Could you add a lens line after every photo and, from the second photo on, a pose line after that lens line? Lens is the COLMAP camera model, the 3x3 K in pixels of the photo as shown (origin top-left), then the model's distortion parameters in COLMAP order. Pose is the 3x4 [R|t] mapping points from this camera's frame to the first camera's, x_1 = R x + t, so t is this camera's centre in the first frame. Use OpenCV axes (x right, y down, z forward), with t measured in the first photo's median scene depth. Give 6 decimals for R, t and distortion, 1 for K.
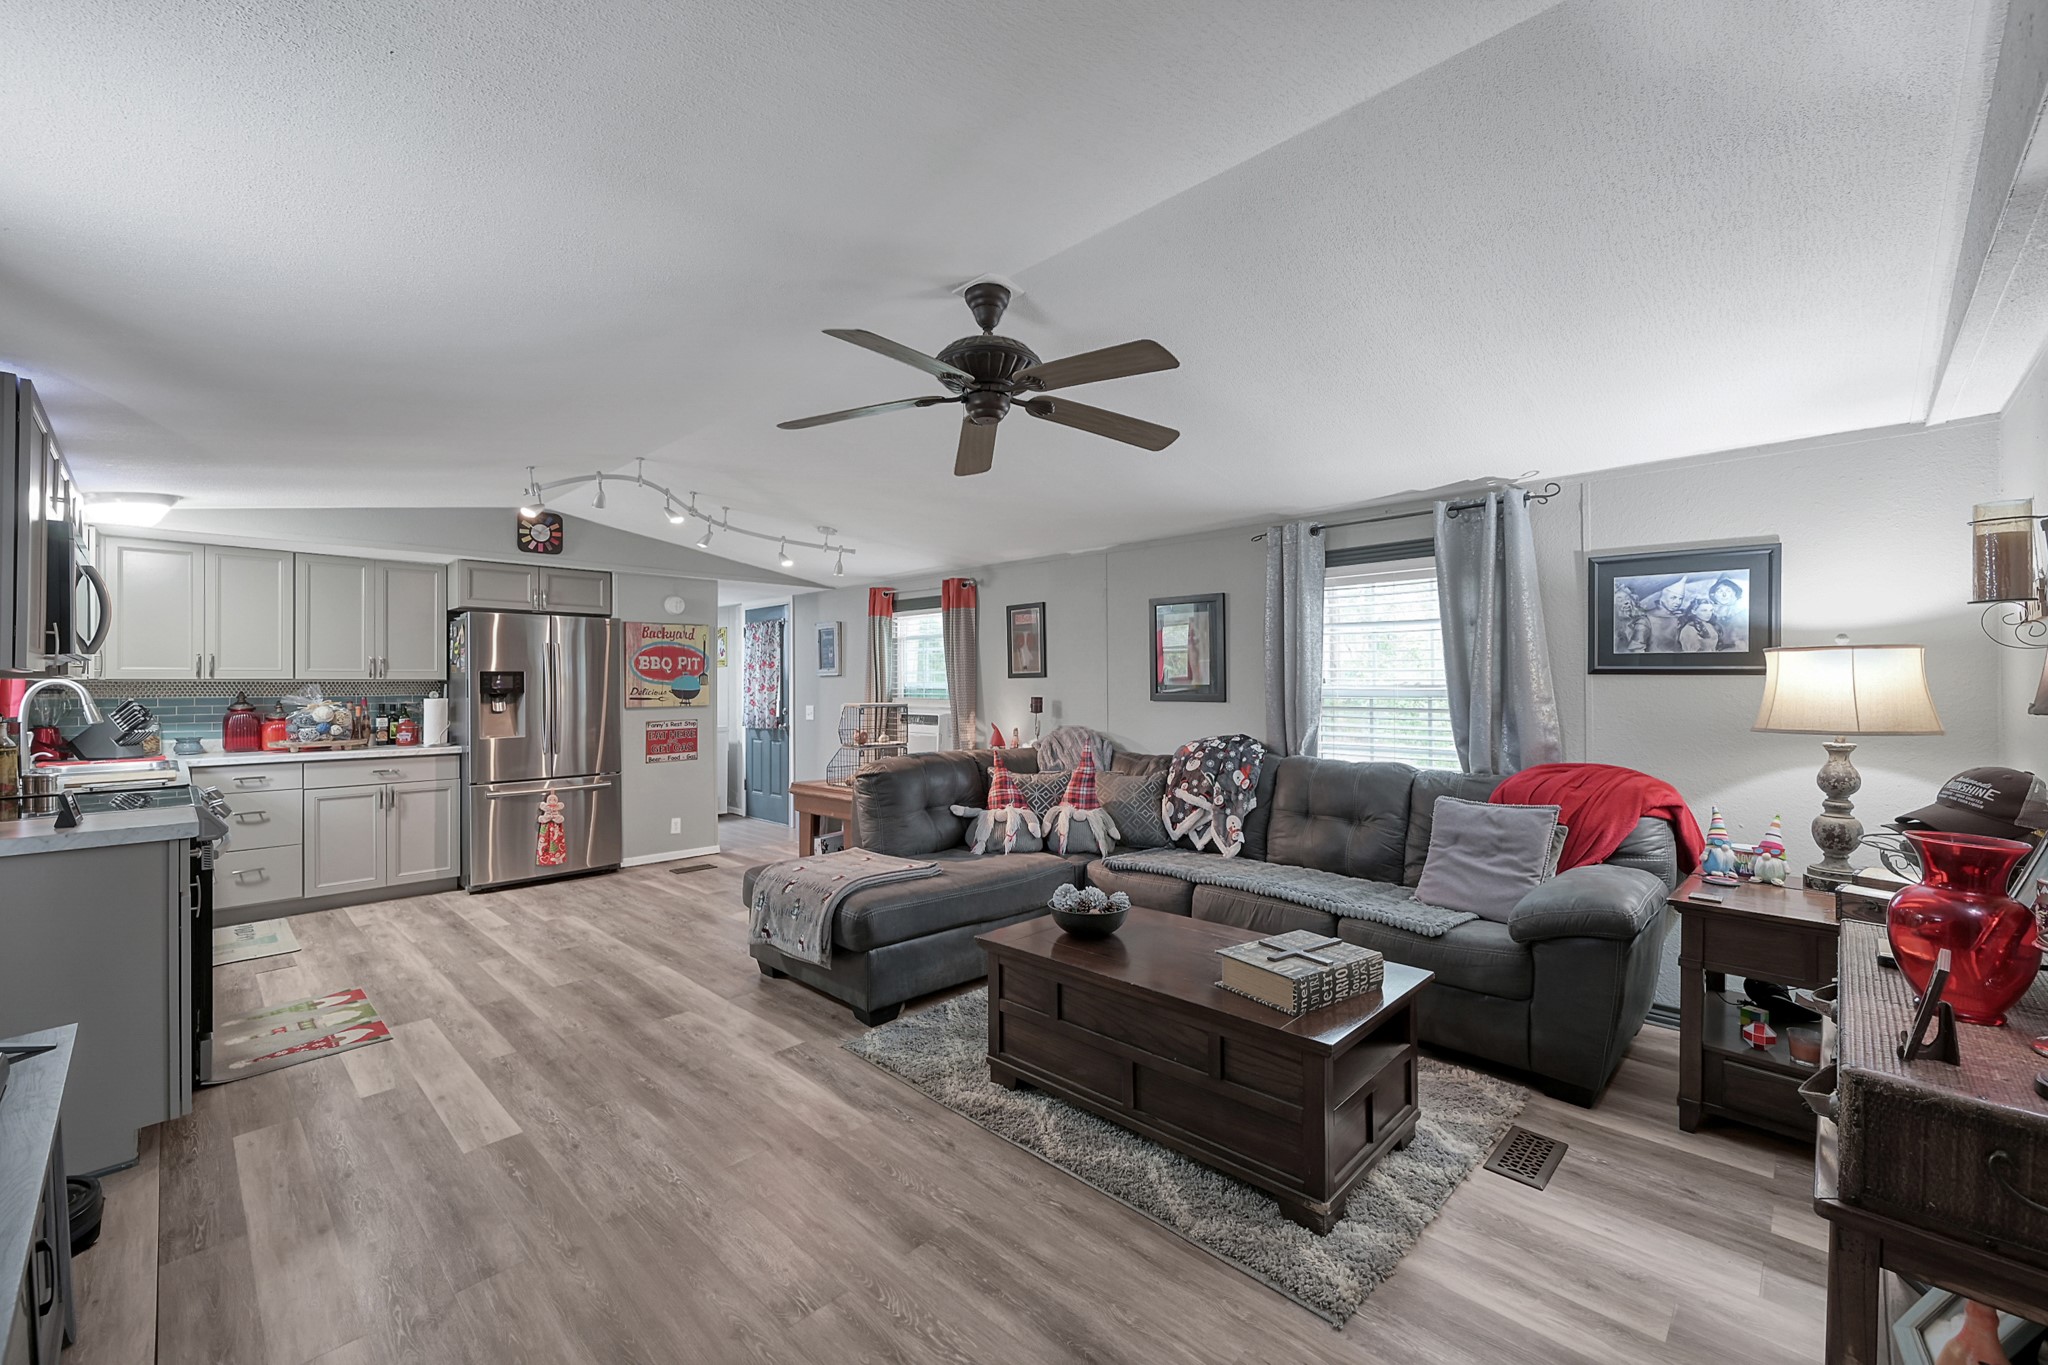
lens RADIAL K [[835.5, 0, 1019.4], [0, 835.5, 687.9], [0, 0, 1]] dist [-0.004245, -0.000282]
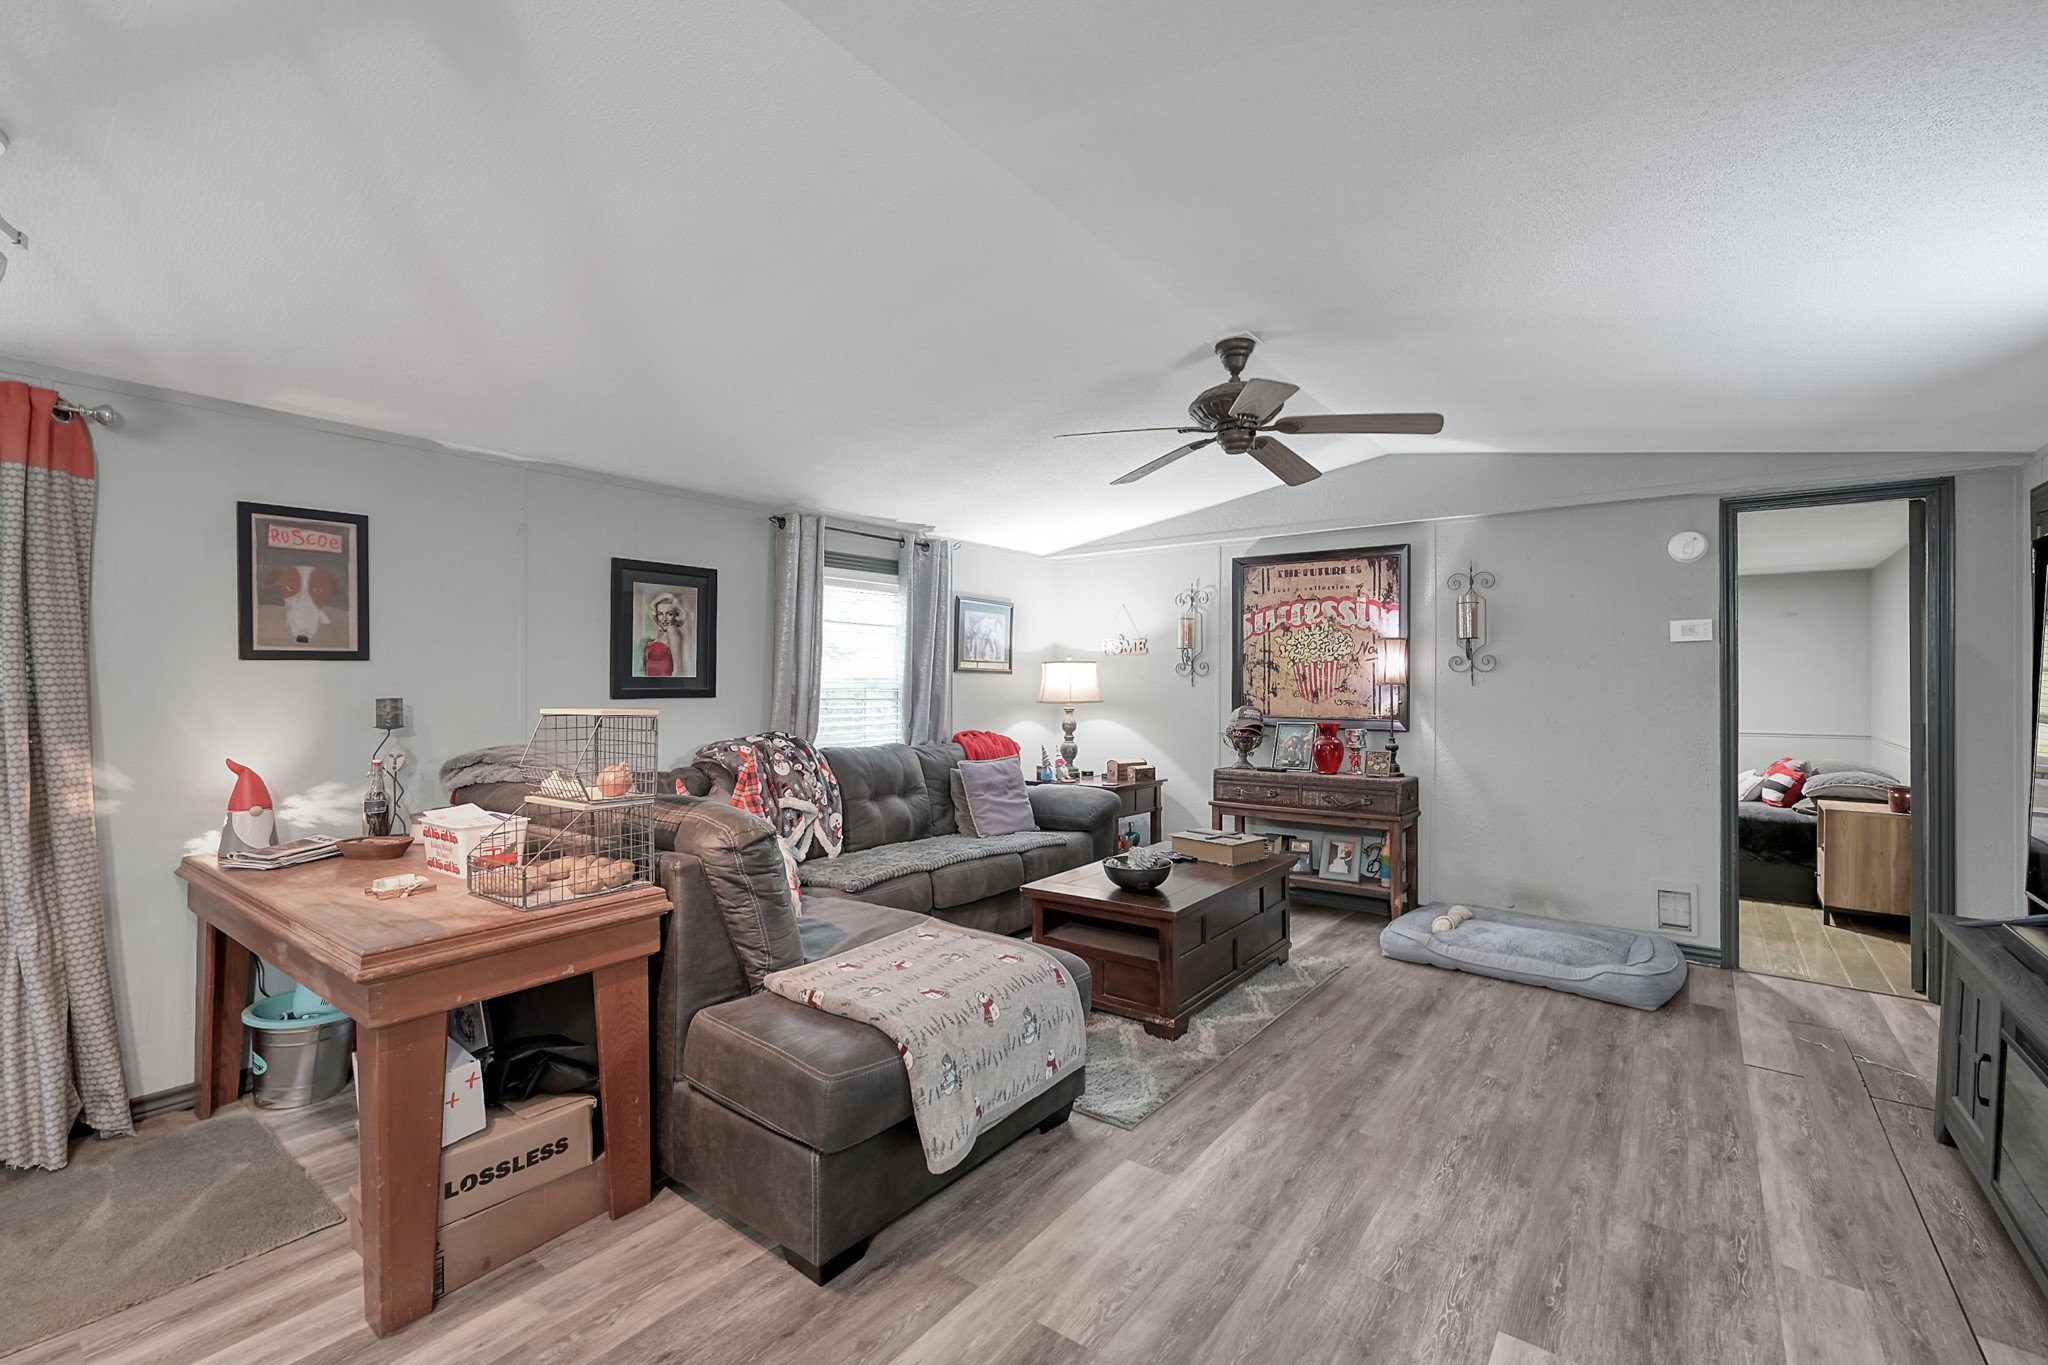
lens RADIAL K [[880.3, 0, 1019.8], [0, 880.3, 678.9], [0, 0, 1]] dist [-0.002227, 0.000412]
pose [[-0.123840, 0.006900, 0.992278, -0.996608], [0.004111, 0.999971, -0.006440, 0.007084], [-0.992294, 0.003282, -0.123865, 1.166305]]
